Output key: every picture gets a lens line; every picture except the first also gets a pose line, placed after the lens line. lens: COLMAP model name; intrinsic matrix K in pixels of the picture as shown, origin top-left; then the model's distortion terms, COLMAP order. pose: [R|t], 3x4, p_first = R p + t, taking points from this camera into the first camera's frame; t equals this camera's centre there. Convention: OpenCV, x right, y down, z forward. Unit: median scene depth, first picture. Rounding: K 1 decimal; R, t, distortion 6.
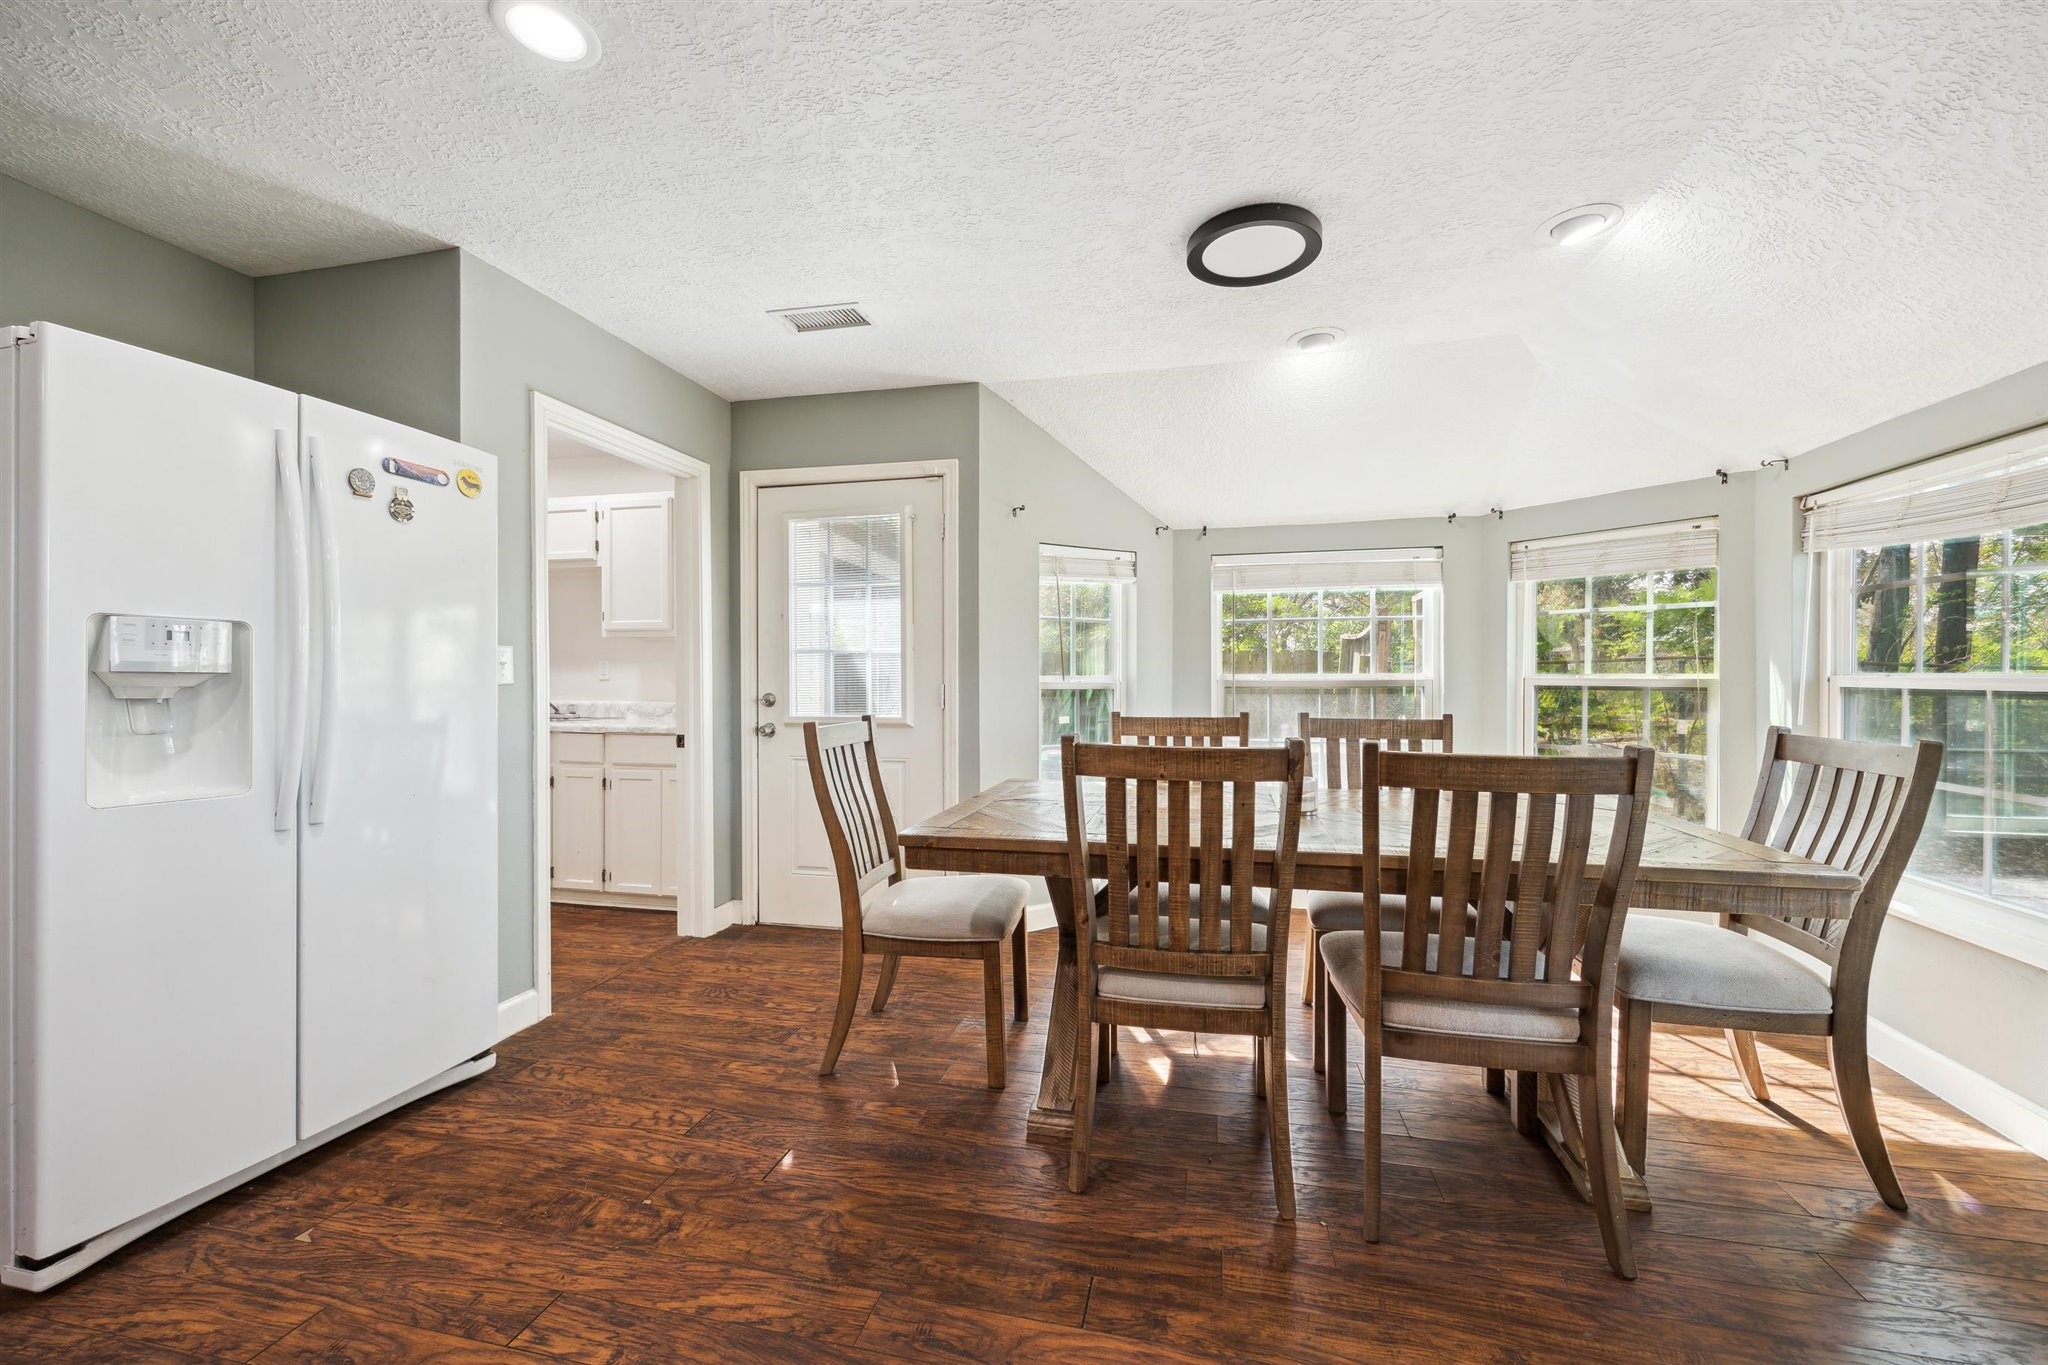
lens RADIAL K [[788.9, 0, 1029.2], [0, 788.9, 686.7], [0, 0, 1]] dist [-0.015717, -0.000157]
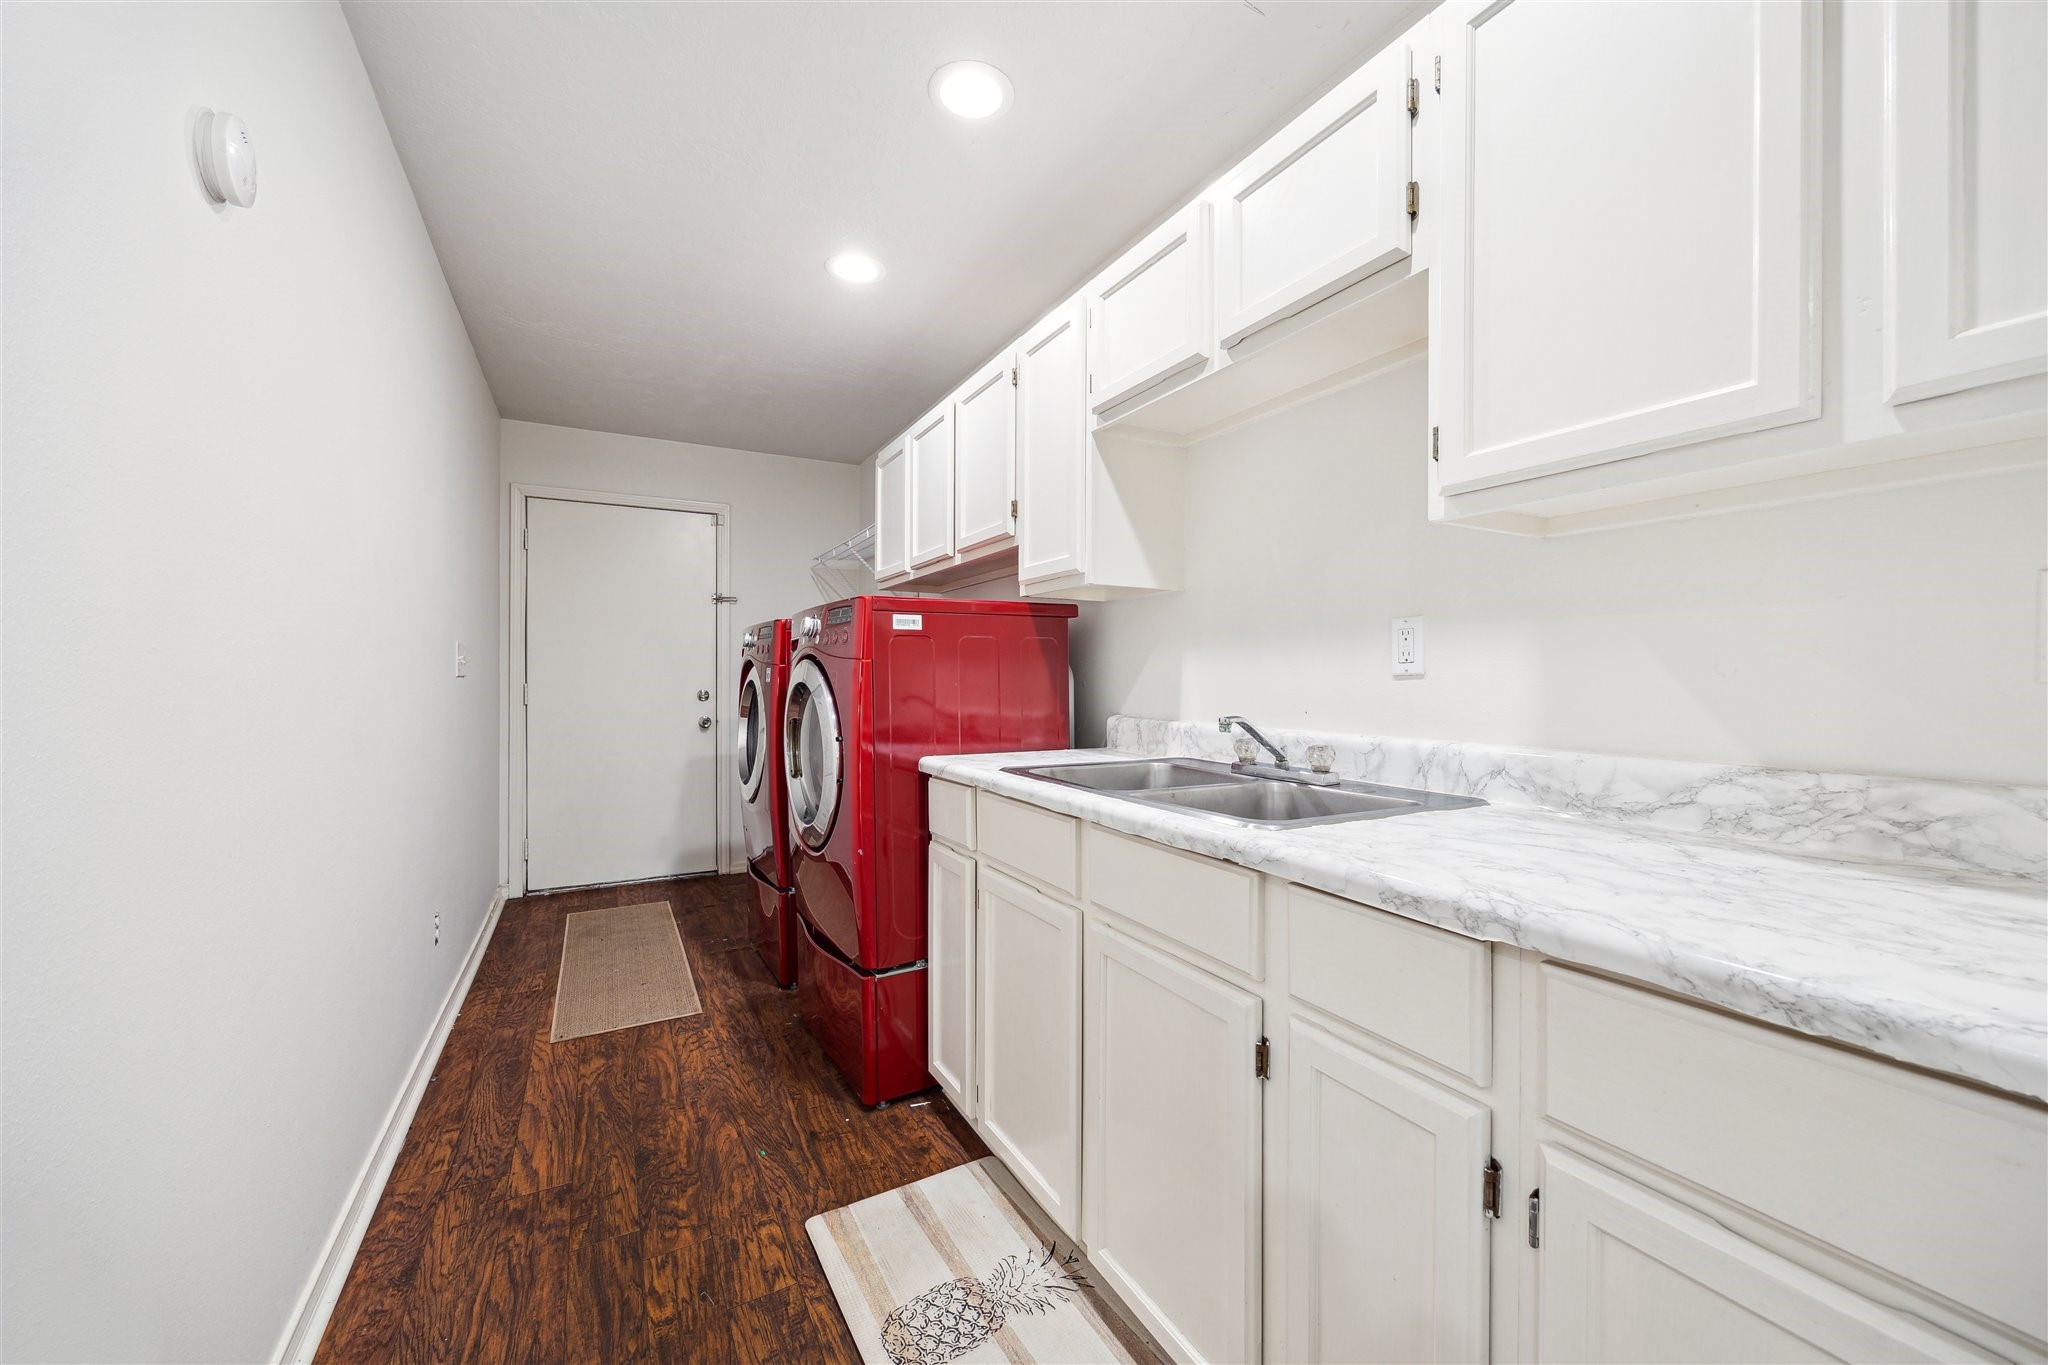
lens RADIAL K [[788.9, 0, 1027.3], [0, 788.9, 684.9], [0, 0, 1]] dist [-0.015717, -0.000157]
pose [[0.651938, 0.009275, -0.758215, -0.425637], [-0.005443, 0.999957, 0.007552, -0.006755], [0.758253, -0.000797, 0.651960, 0.710358]]
